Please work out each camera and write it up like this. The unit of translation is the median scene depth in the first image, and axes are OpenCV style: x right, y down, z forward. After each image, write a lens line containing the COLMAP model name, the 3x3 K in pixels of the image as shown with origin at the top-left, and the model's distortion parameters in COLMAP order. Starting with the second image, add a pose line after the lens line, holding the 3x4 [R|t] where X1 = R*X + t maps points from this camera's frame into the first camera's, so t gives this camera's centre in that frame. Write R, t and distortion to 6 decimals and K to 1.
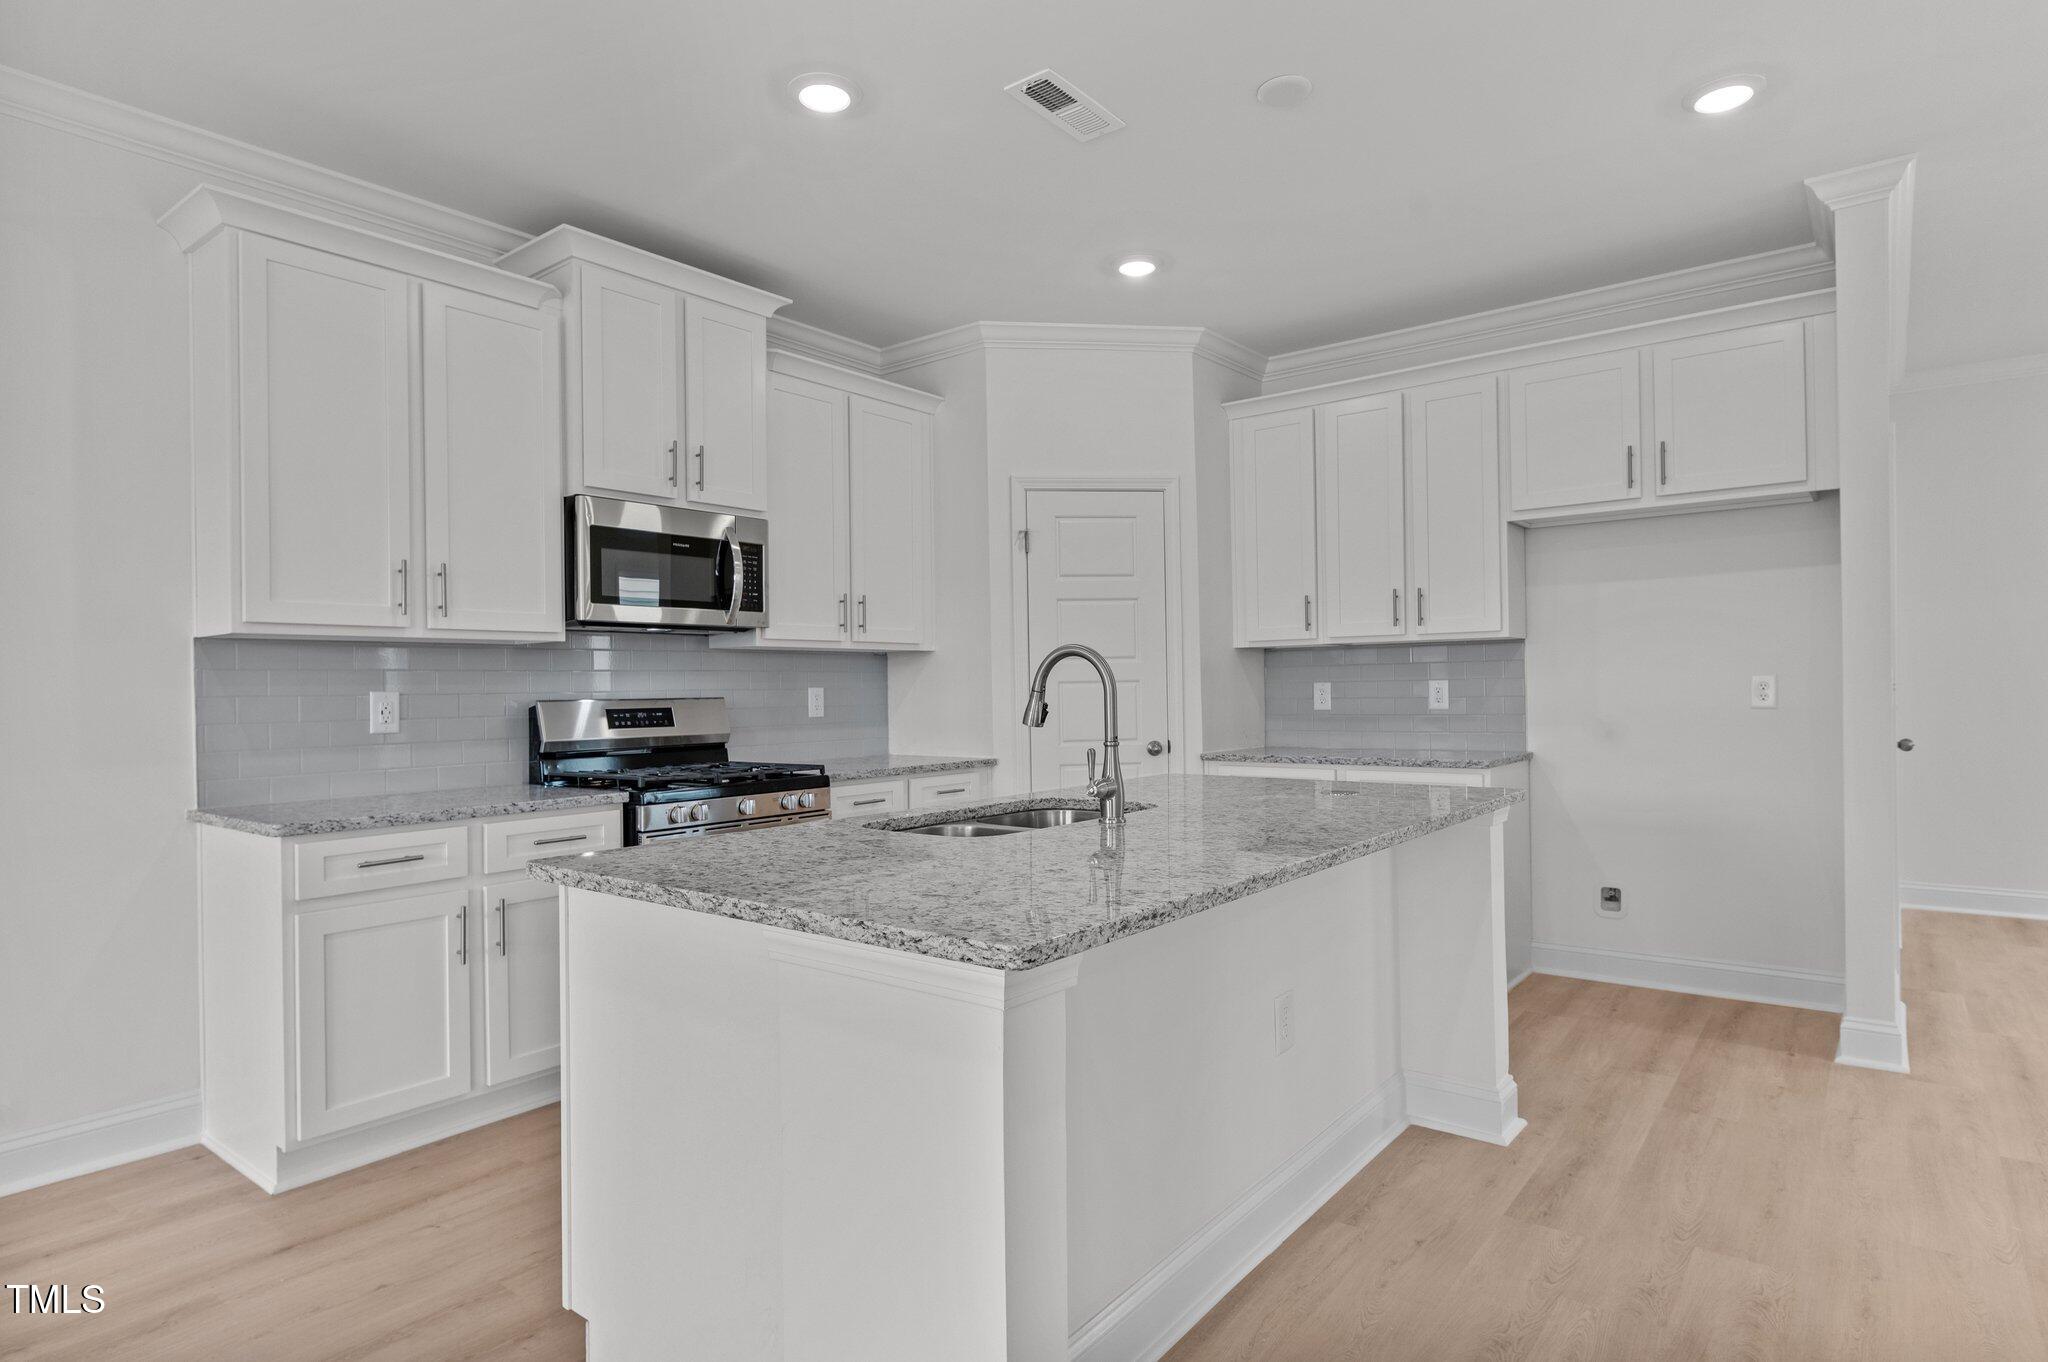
lens RADIAL K [[1107.7, 0, 1022.6], [0, 1107.7, 682.4], [0, 0, 1]] dist [-0.001213, -0.000103]
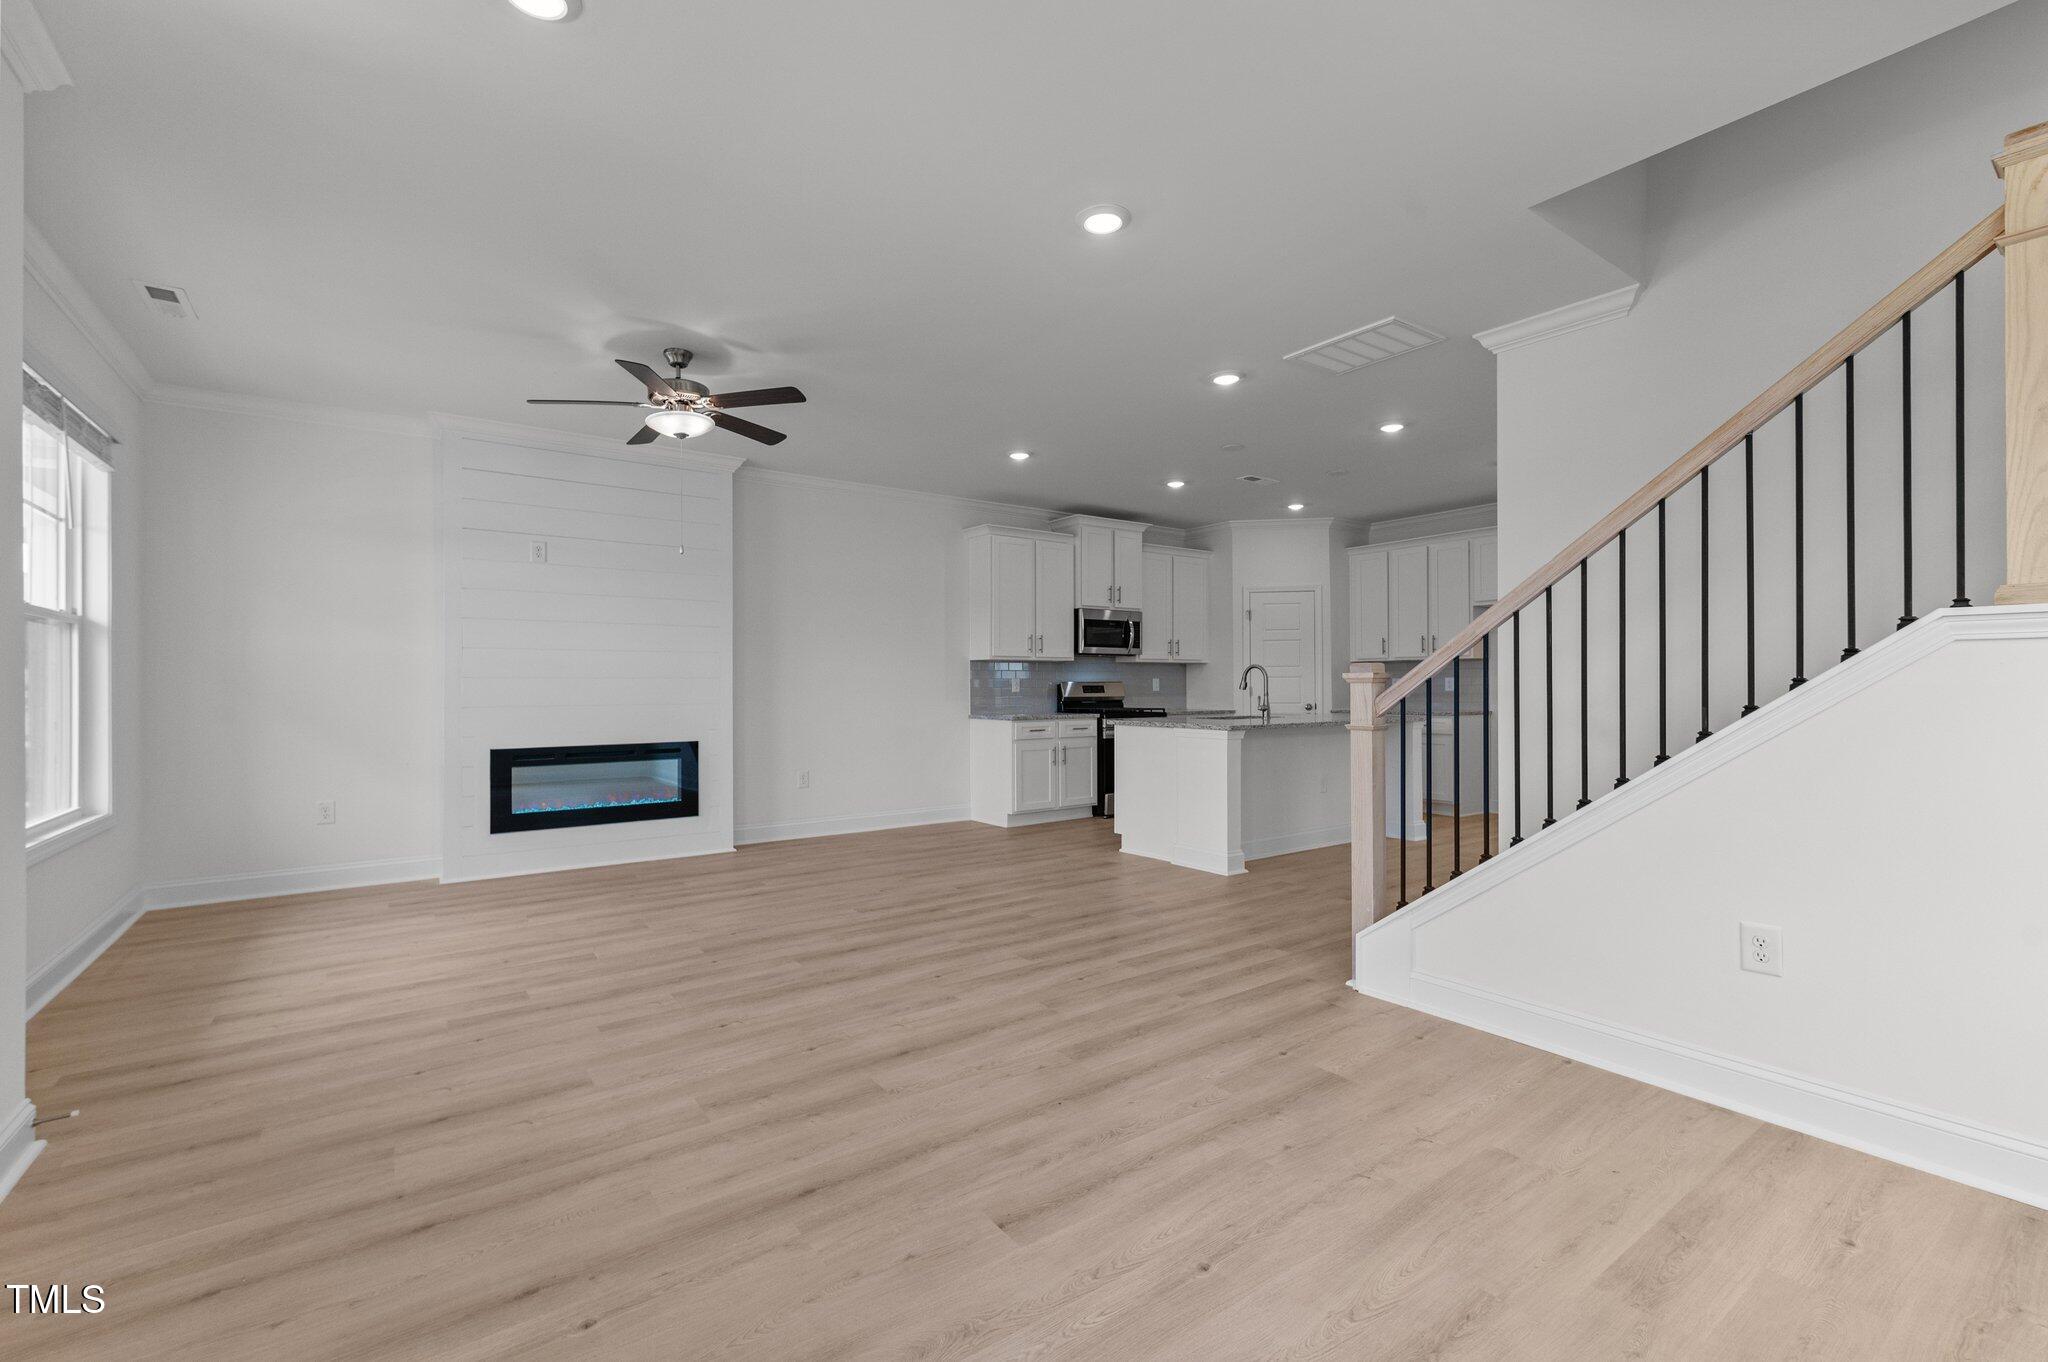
lens RADIAL K [[890.2, 0, 1004.1], [0, 890.2, 685.9], [0, 0, 1]] dist [0.002791, 0.000312]
pose [[0.957751, 0.010171, -0.287420, 0.056601], [-0.008235, 0.999935, 0.007944, 0.009352], [0.287482, -0.005241, 0.957772, -1.073876]]
